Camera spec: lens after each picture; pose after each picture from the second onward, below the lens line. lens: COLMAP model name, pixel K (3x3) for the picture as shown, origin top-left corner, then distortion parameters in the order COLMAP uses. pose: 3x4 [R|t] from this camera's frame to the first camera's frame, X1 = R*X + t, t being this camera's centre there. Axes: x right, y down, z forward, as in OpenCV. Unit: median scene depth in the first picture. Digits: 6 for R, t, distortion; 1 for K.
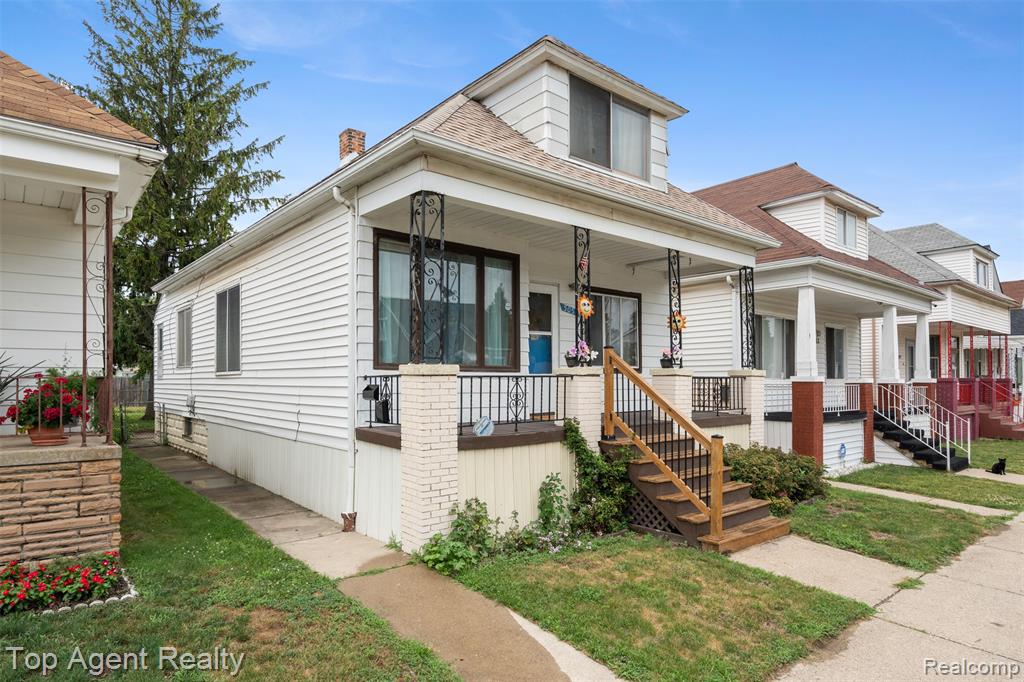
lens RADIAL K [[588.5, 0, 513.7], [0, 588.5, 372.7], [0, 0, 1]] dist [0.003714, 0.000997]
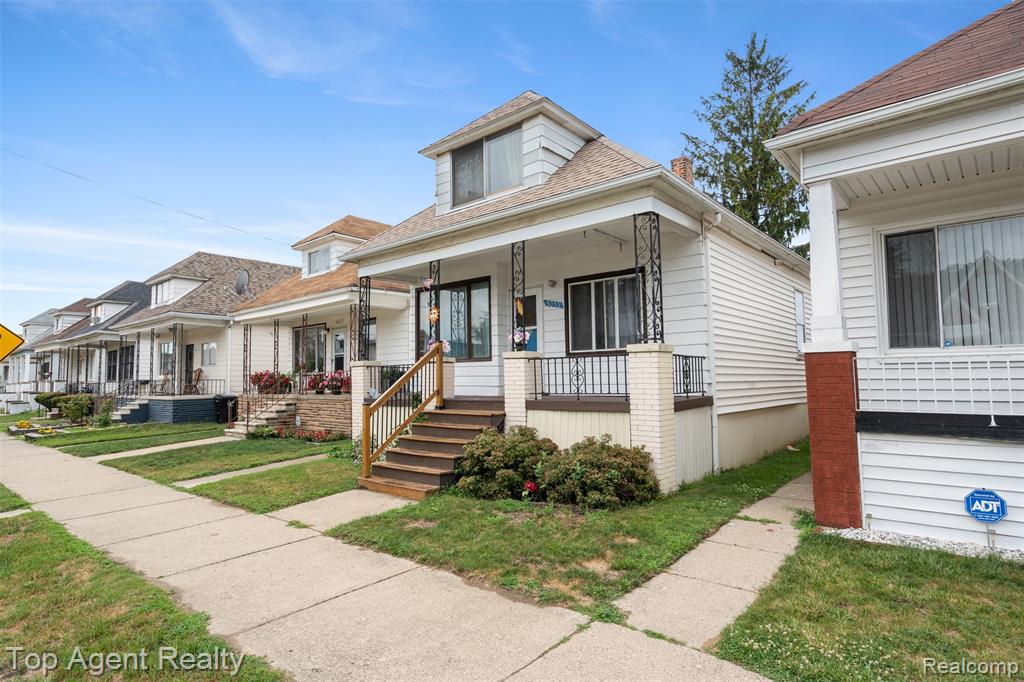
lens RADIAL K [[546.0, 0, 512.0], [0, 546.0, 341.0], [0, 0, 1]] dist [0.002792, 0.000166]
pose [[0.174685, -0.073827, -0.981853, 1.370142], [0.024731, 0.997199, -0.070581, 0.047335], [0.984314, -0.011953, 0.176021, 0.895865]]
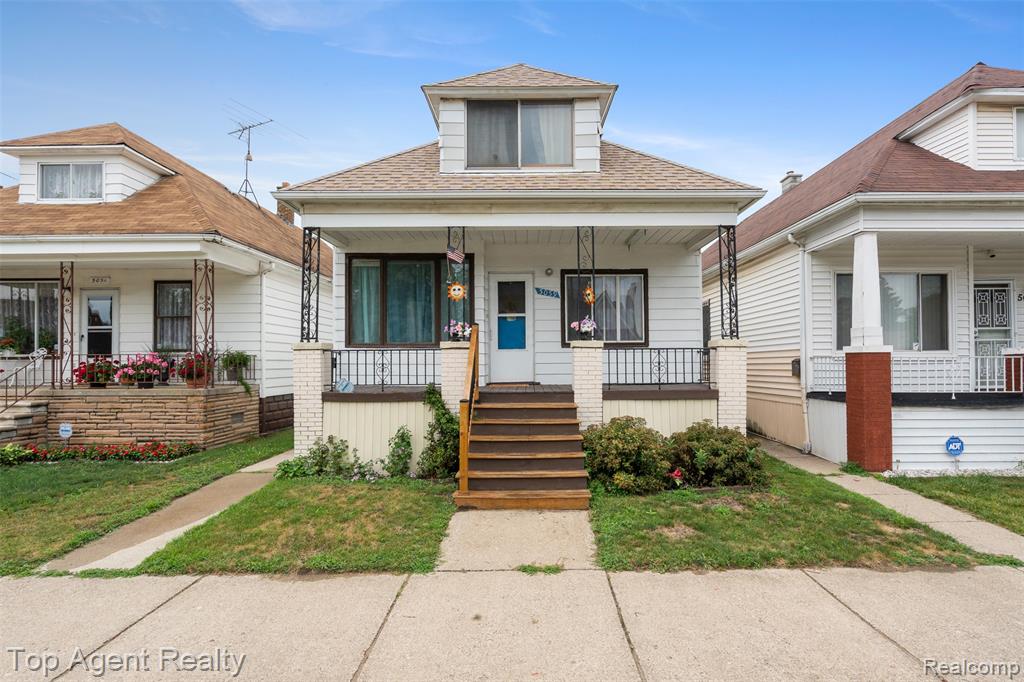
lens RADIAL K [[493.3, 0, 529.6], [0, 493.3, 355.7], [0, 0, 1]] dist [-0.003979, -0.000108]
pose [[0.773221, -0.013613, -0.633990, 0.822272], [0.012486, 0.999903, -0.006241, 0.025324], [0.634014, -0.003091, 0.773316, 0.293449]]
